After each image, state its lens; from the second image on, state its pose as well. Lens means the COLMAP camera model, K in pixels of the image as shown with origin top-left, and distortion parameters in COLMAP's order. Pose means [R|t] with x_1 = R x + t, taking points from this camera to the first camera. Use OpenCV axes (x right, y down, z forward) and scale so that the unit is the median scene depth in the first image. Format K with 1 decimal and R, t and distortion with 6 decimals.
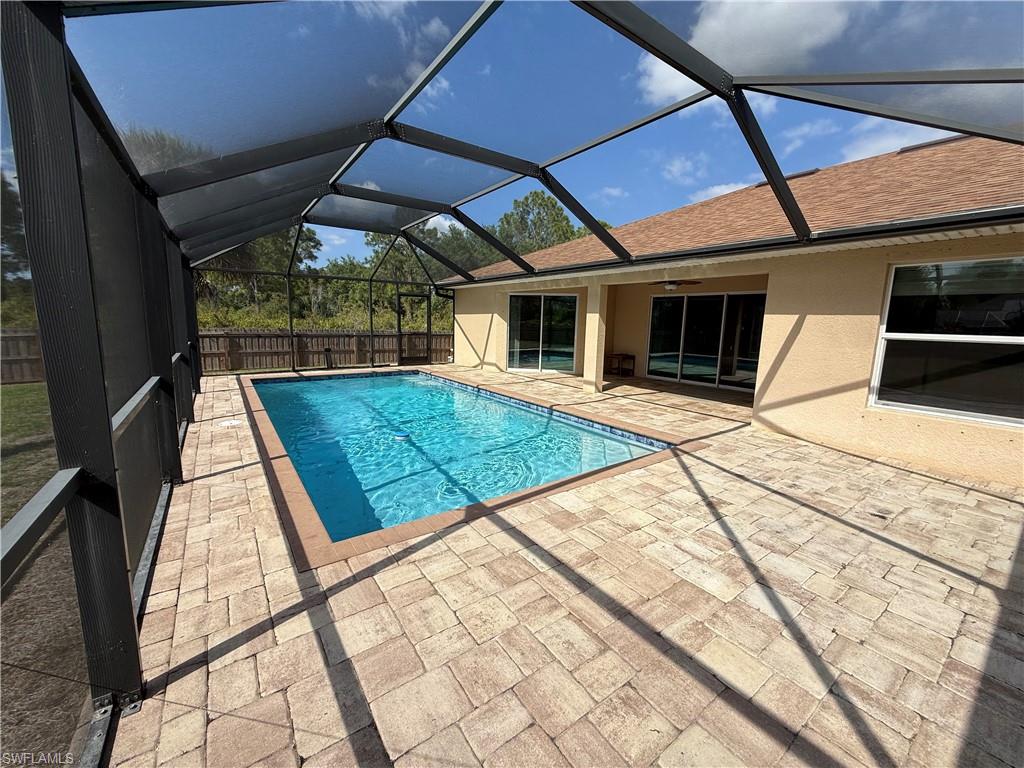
lens RADIAL K [[406.0, 0, 510.2], [0, 406.0, 383.6], [0, 0, 1]] dist [-0.001268, 0.000182]
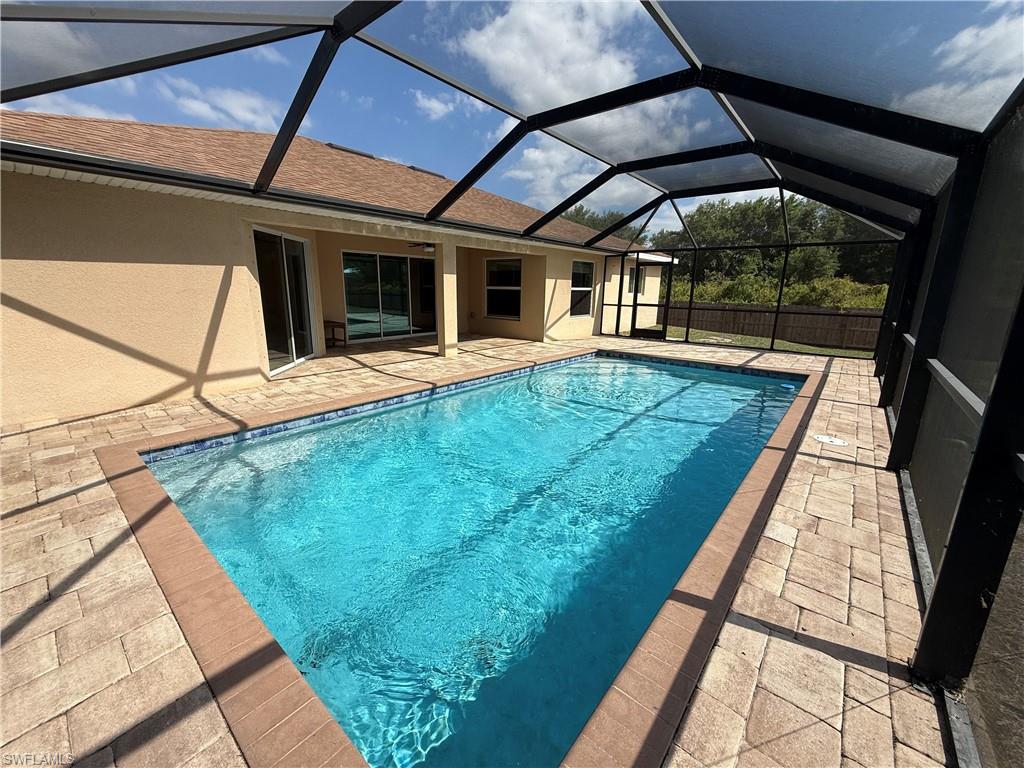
lens RADIAL K [[406.0, 0, 511.2], [0, 406.0, 379.2], [0, 0, 1]] dist [-0.001268, 0.000182]
pose [[-0.249868, -0.245894, 0.936537, -0.791096], [0.122459, 0.951426, 0.282476, -0.189308], [-0.960505, 0.185270, -0.207619, 1.108394]]
